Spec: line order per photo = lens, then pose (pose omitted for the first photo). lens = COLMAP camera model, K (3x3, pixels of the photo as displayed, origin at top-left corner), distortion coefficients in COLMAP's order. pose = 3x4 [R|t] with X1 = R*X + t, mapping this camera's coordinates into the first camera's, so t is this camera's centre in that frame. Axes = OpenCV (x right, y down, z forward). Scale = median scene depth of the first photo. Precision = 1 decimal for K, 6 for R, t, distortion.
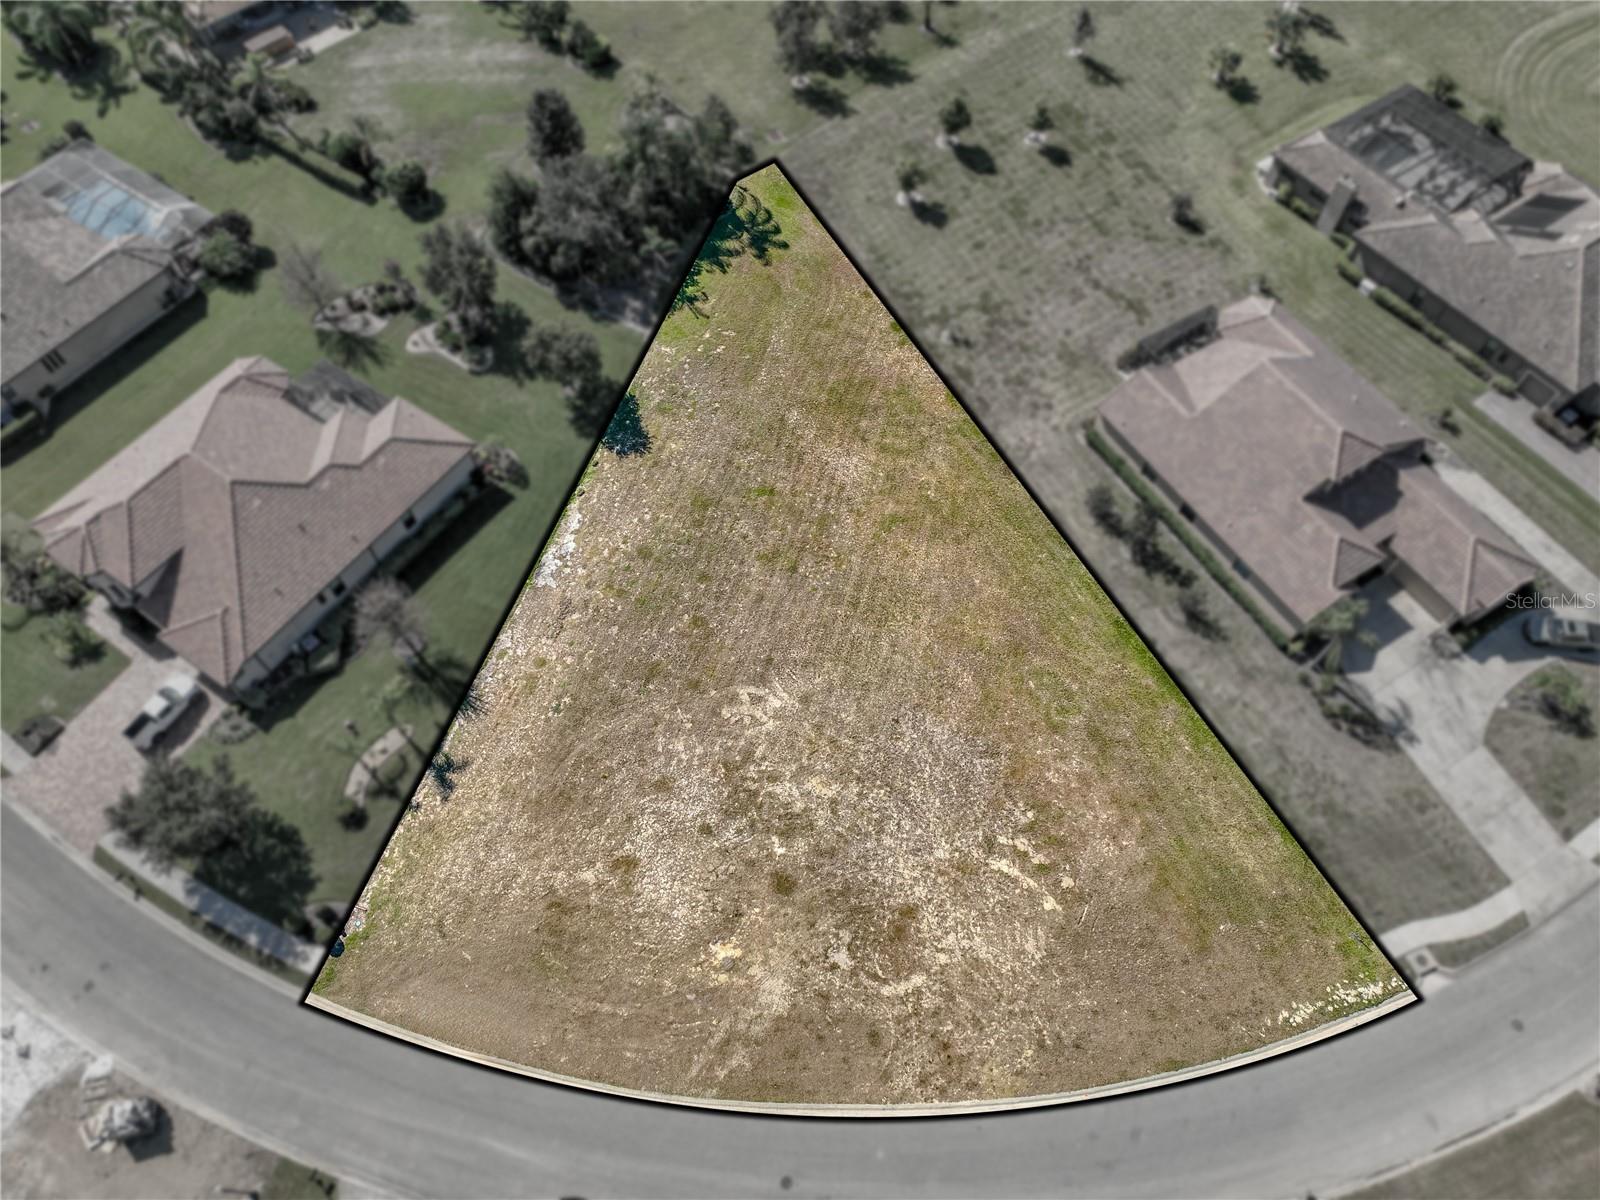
lens RADIAL K [[1128.8, 0, 800.0], [0, 1128.8, 600.0], [0, 0, 1]] dist [0.004883, 0.006987]
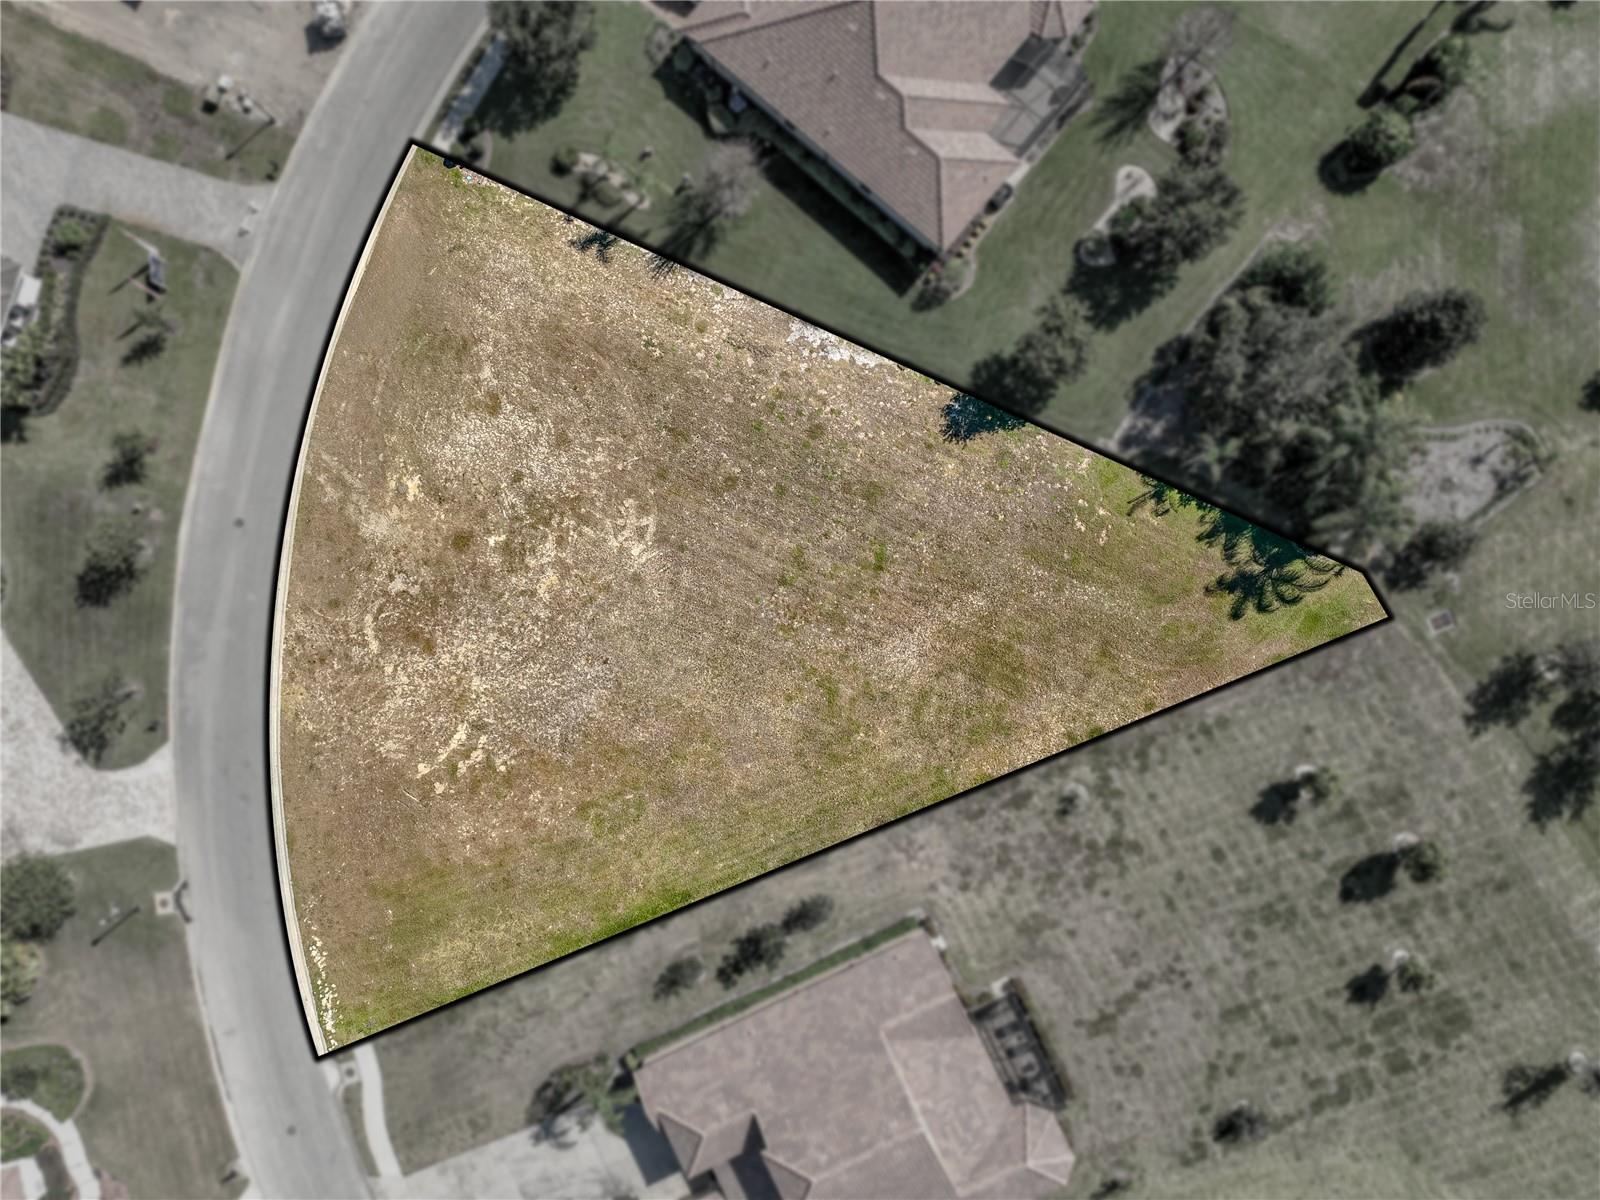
lens RADIAL K [[1128.8, 0, 800.0], [0, 1128.8, 600.0], [0, 0, 1]] dist [0.004883, 0.006987]
pose [[-0.101345, 0.994819, -0.007996, 0.017771], [-0.850304, -0.082445, 0.519795, -0.601609], [0.516443, 0.059477, 0.854254, 0.186634]]
